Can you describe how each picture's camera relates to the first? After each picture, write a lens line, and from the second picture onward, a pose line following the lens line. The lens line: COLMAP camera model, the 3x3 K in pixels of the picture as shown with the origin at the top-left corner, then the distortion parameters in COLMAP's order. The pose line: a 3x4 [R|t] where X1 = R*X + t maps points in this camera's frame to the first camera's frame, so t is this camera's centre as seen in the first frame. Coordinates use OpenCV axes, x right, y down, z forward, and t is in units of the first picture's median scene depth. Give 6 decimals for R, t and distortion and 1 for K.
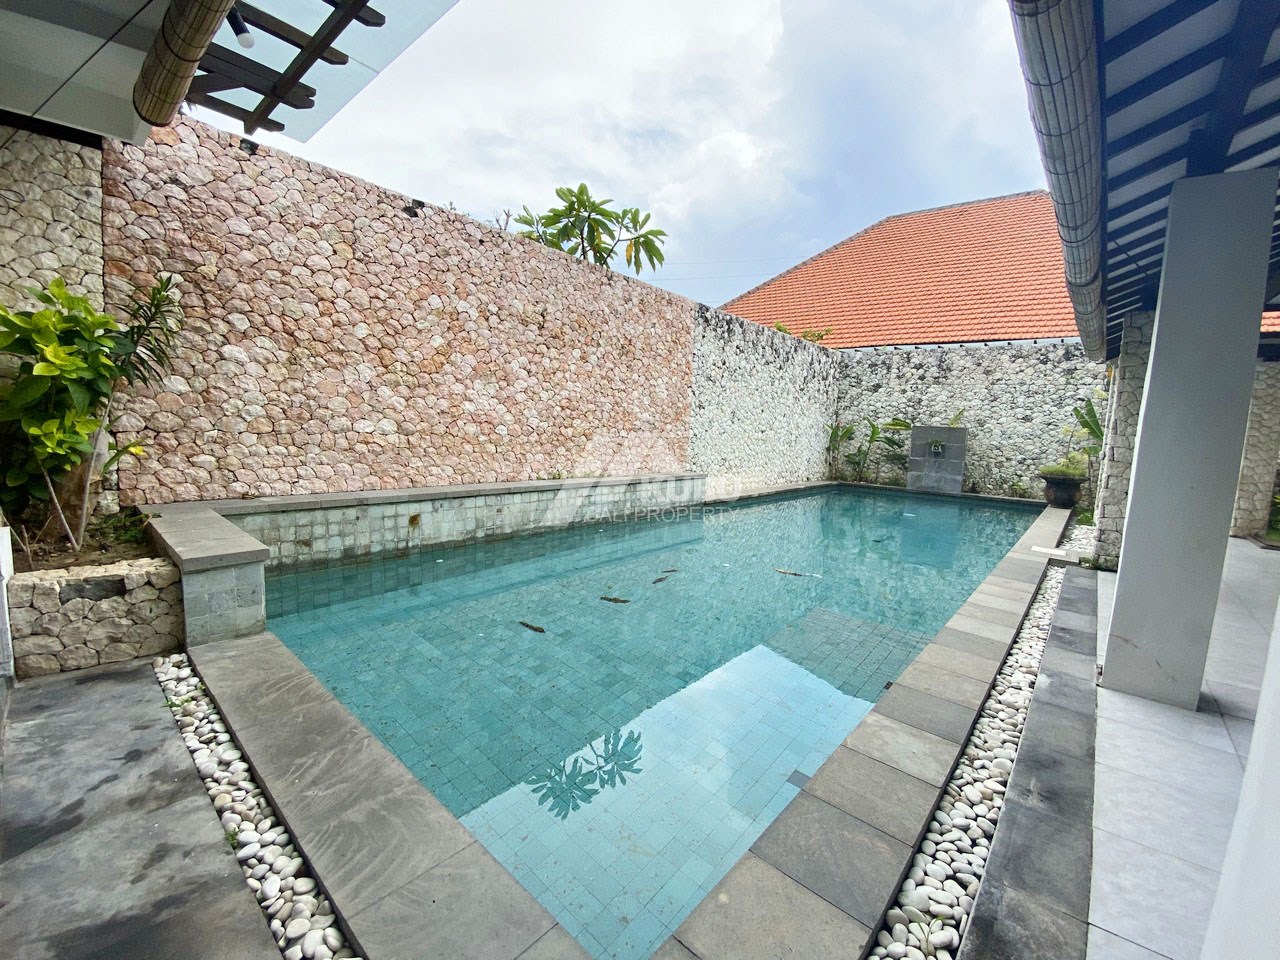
lens RADIAL K [[528.9, 0, 633.9], [0, 528.9, 481.3], [0, 0, 1]] dist [0.011452, -0.011918]
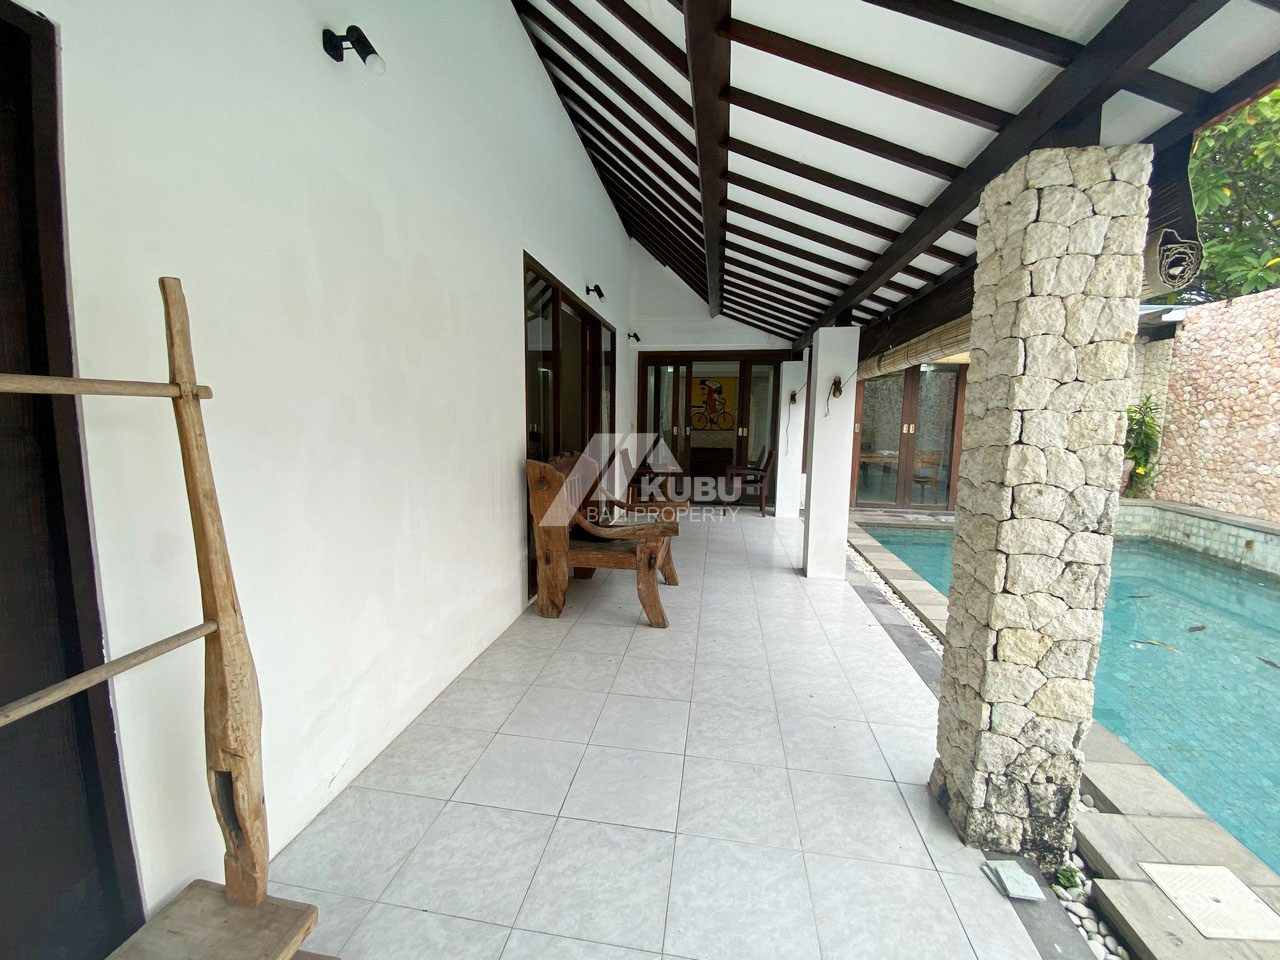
lens RADIAL K [[528.9, 0, 640.0], [0, 528.9, 470.3], [0, 0, 1]] dist [0.011452, -0.011918]
pose [[-0.840576, -0.006814, -0.541650, 1.539708], [-0.117363, 0.978461, 0.169824, -0.145762], [0.528827, 0.206320, -0.823271, 1.287832]]
